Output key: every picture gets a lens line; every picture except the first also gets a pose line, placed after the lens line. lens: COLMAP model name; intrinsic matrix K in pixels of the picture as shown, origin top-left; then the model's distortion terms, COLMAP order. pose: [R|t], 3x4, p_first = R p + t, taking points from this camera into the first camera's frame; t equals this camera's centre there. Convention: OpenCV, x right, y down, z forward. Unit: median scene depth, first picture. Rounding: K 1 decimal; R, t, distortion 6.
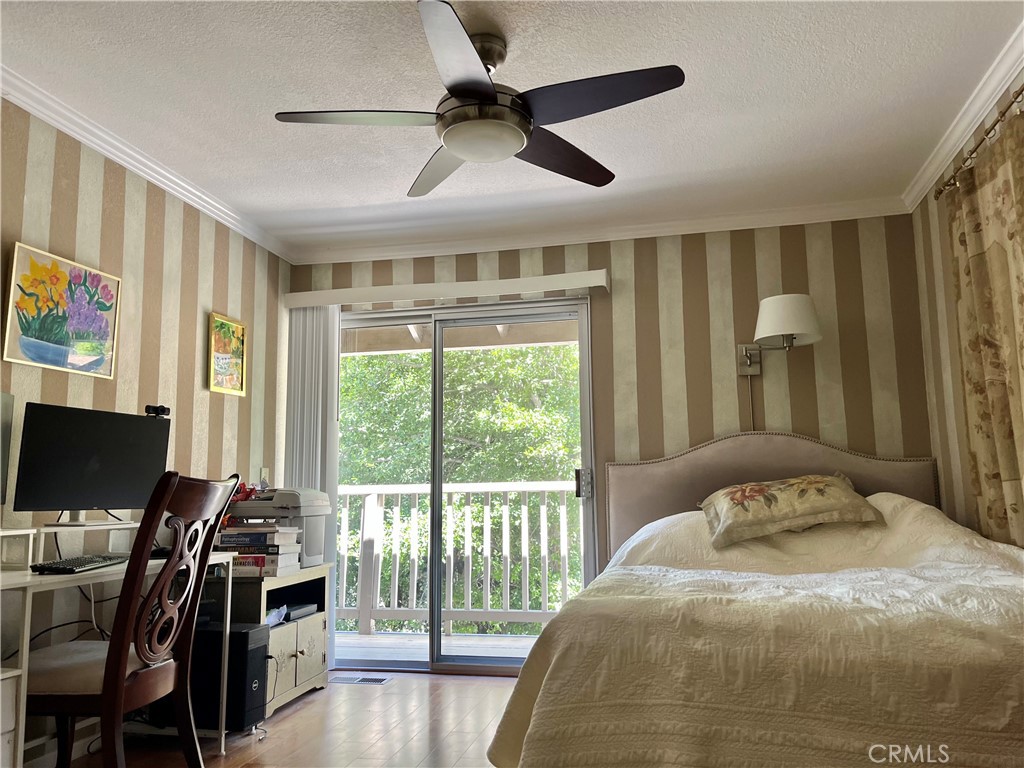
lens RADIAL K [[774.2, 0, 512.0], [0, 774.2, 384.0], [0, 0, 1]] dist [0.058556, -0.078823]
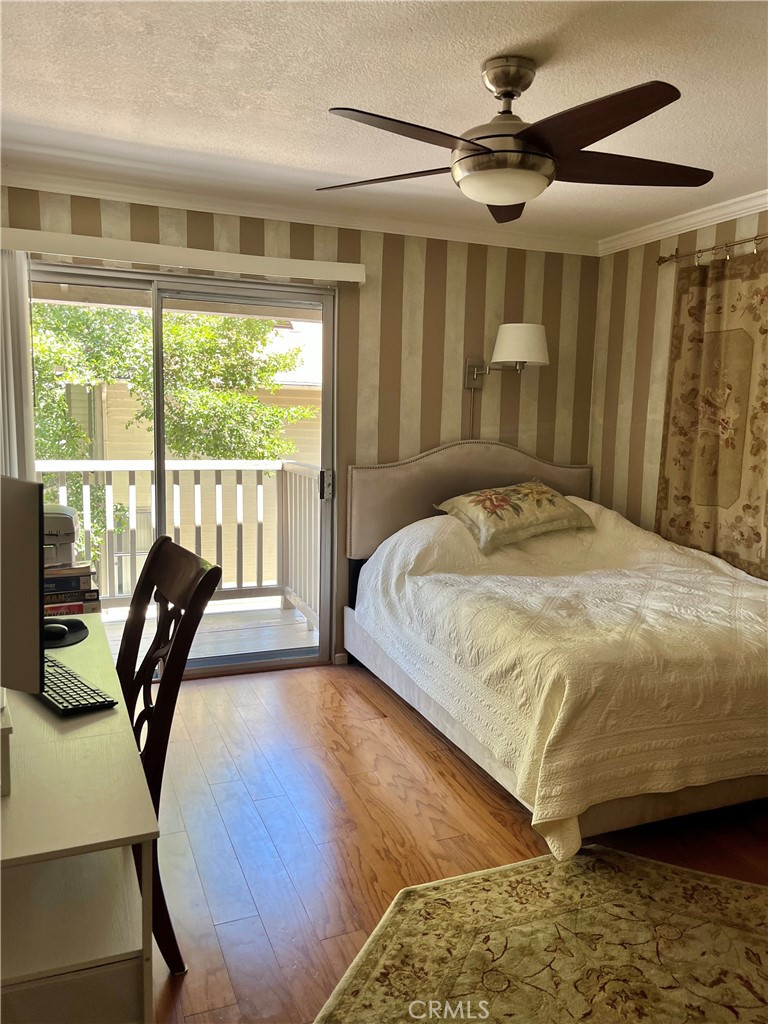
lens RADIAL K [[774.2, 0, 365.9], [0, 774.2, 511.7], [0, 0, 1]] dist [0.058556, -0.078823]
pose [[0.820819, -0.048080, 0.569161, -0.478886], [-0.115838, 0.961732, 0.248300, -0.103570], [-0.559319, -0.269740, 0.783838, 0.182641]]
